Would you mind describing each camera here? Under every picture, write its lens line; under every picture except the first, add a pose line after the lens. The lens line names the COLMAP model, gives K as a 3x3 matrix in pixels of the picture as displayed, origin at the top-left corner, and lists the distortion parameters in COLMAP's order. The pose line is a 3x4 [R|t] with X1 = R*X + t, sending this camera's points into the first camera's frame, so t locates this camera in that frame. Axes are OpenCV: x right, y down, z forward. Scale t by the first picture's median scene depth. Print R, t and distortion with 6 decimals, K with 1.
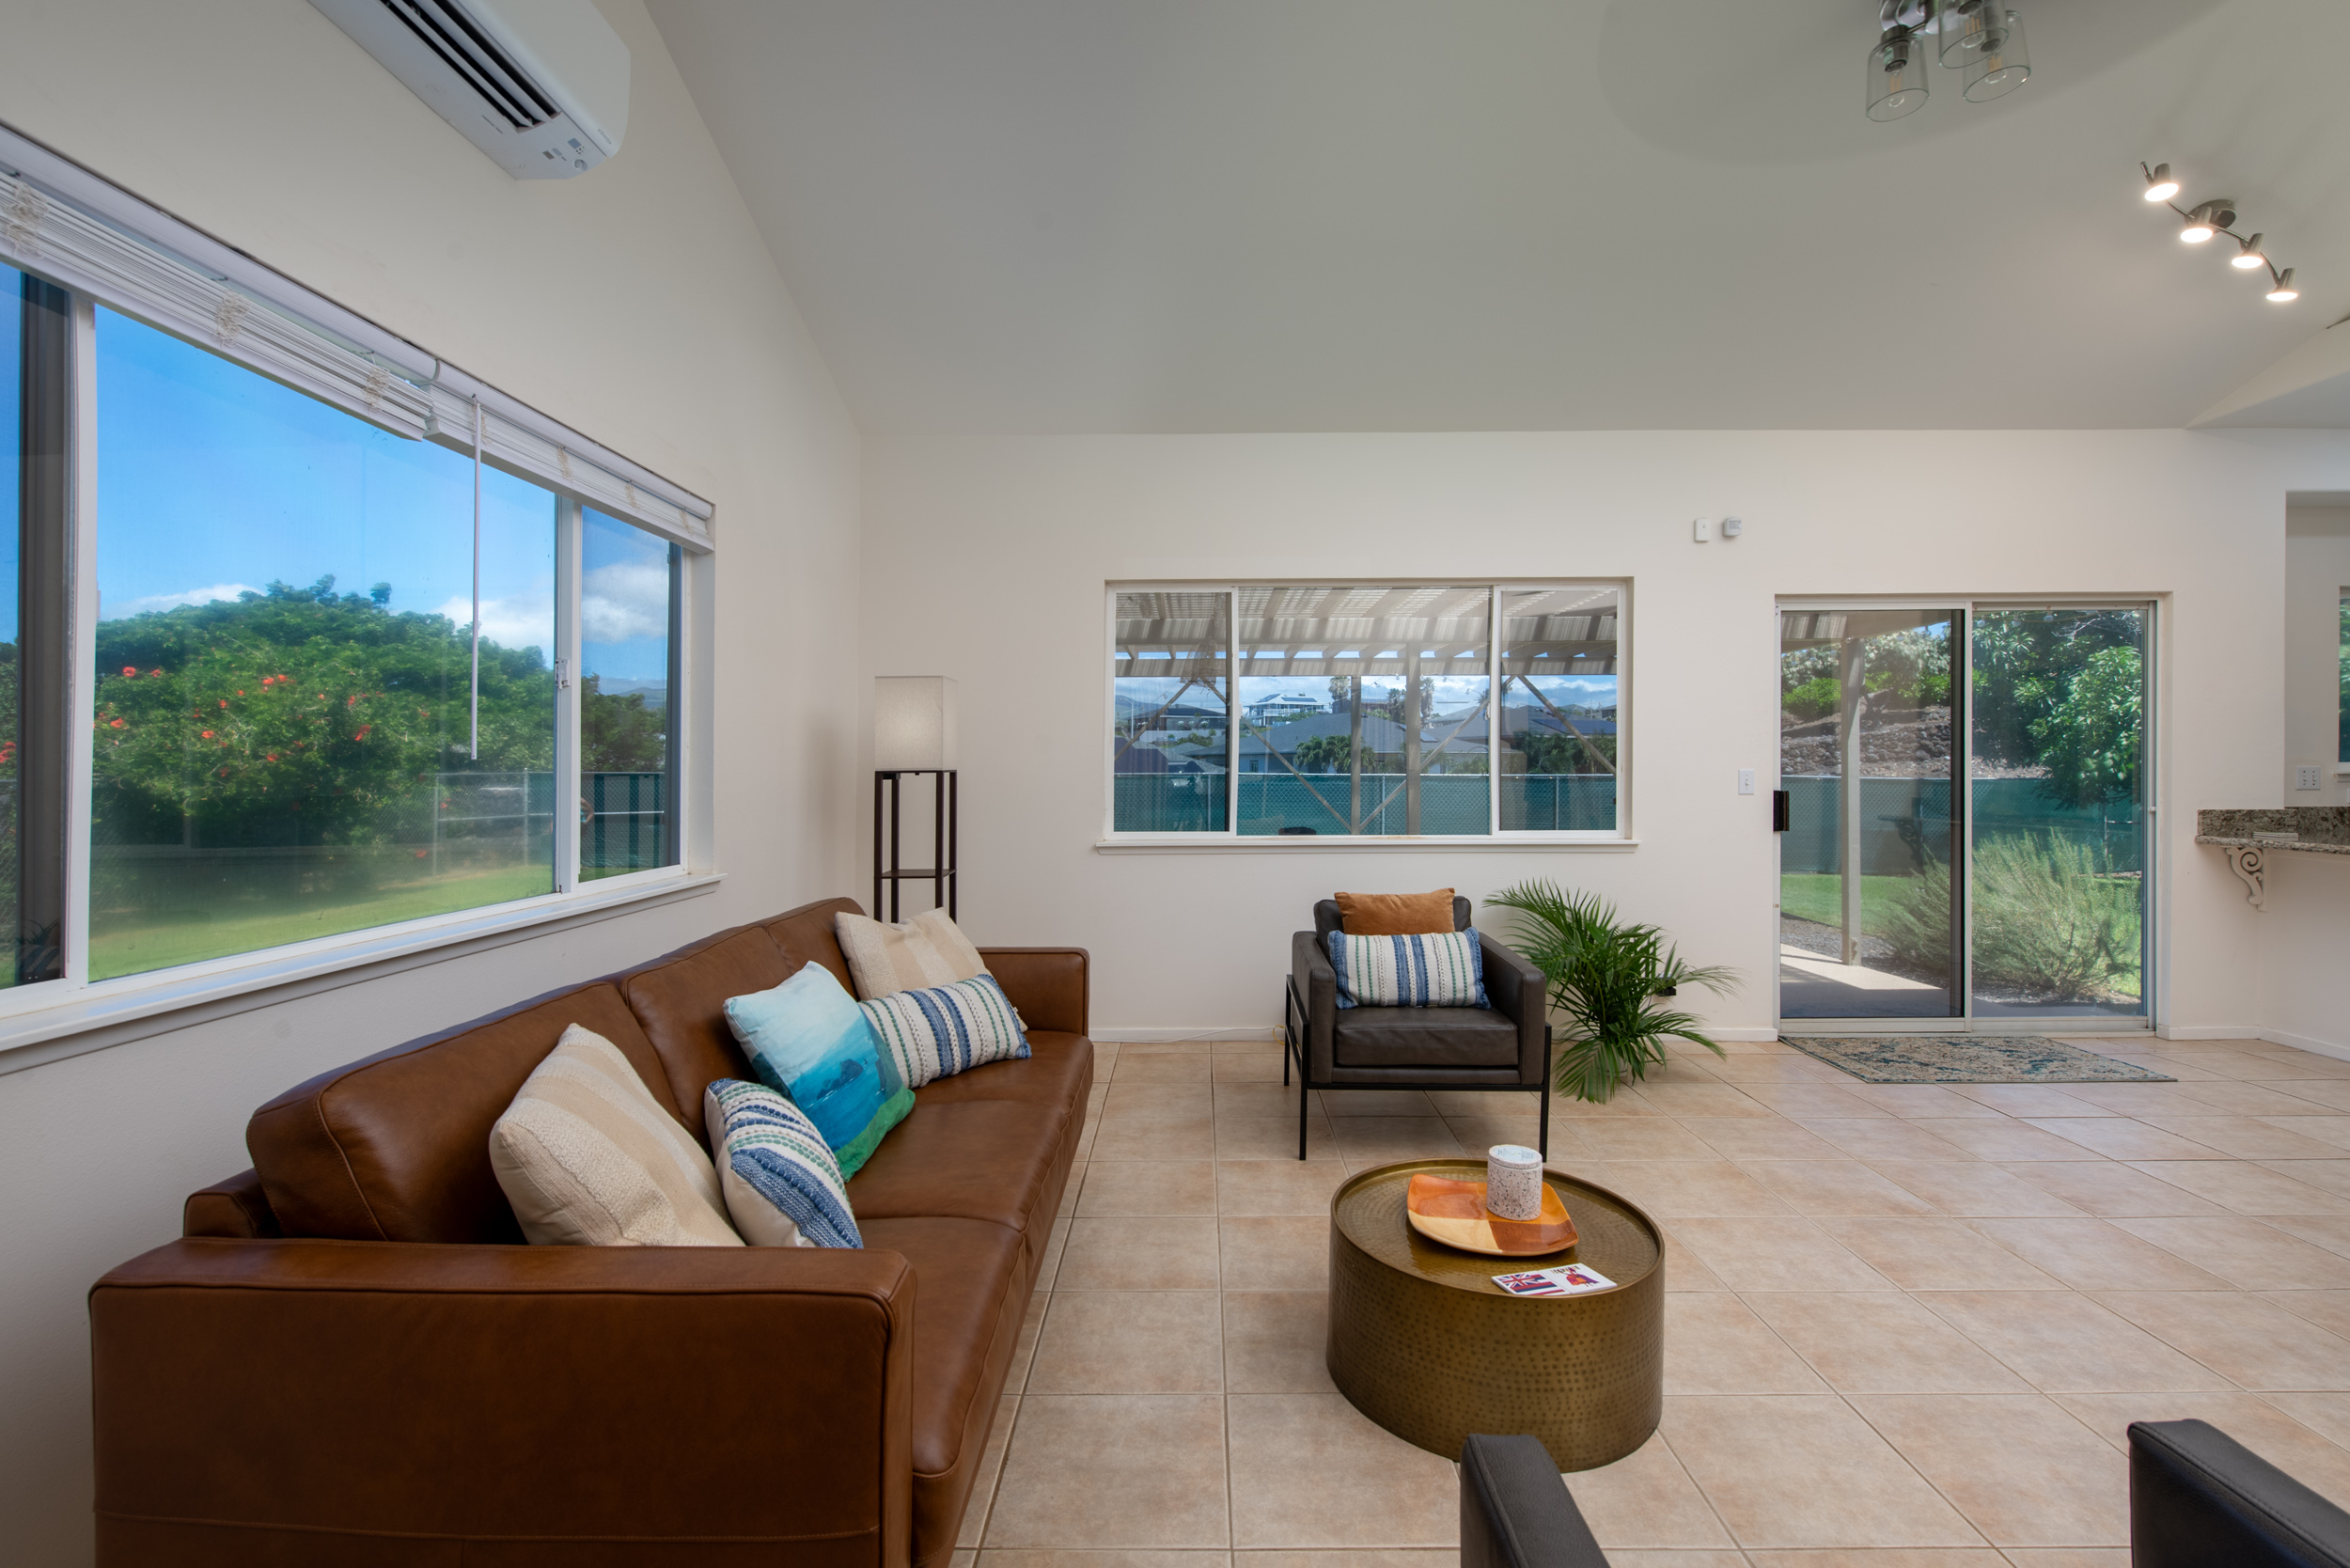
lens RADIAL K [[1051.9, 0, 1179.5], [0, 1051.9, 782.3], [0, 0, 1]] dist [-0.001859, -0.002865]
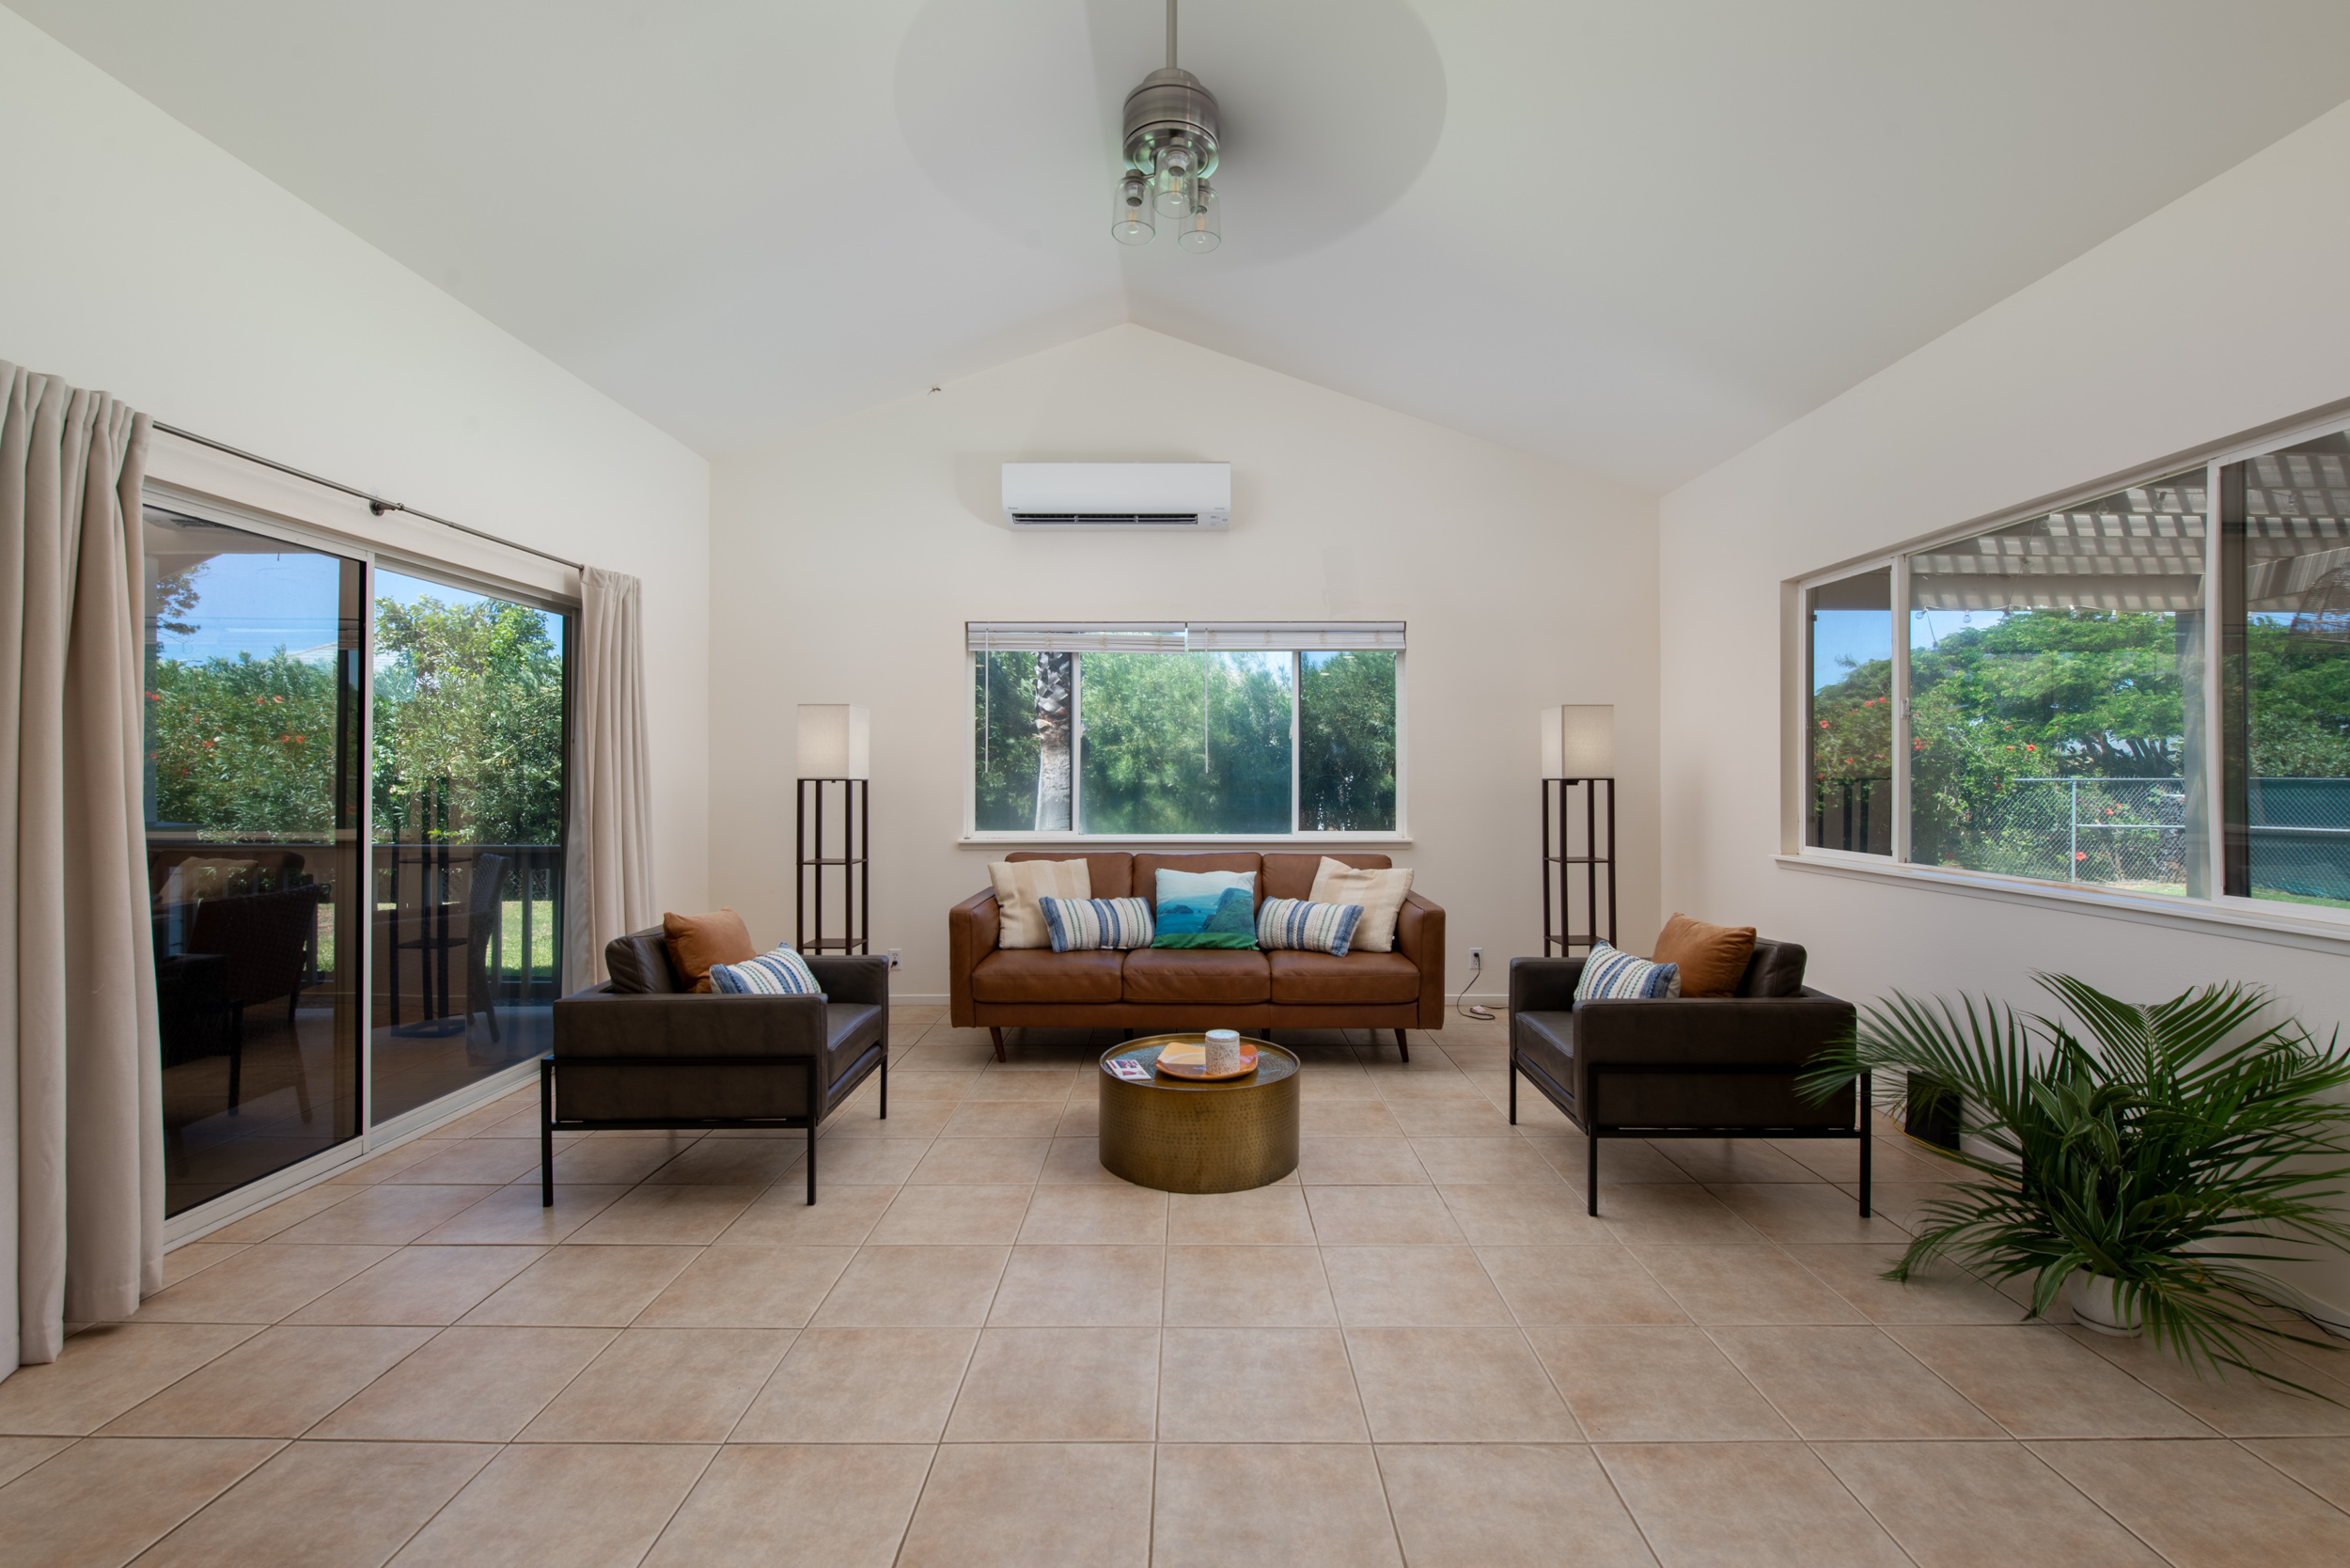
lens RADIAL K [[1051.9, 0, 1174.6], [0, 1051.9, 771.2], [0, 0, 1]] dist [-0.001859, -0.002865]
pose [[-0.015740, 0.000706, -0.999876, 0.942016], [-0.012965, 0.999916, 0.000910, -0.013816], [0.999792, 0.012978, -0.015730, 0.486080]]
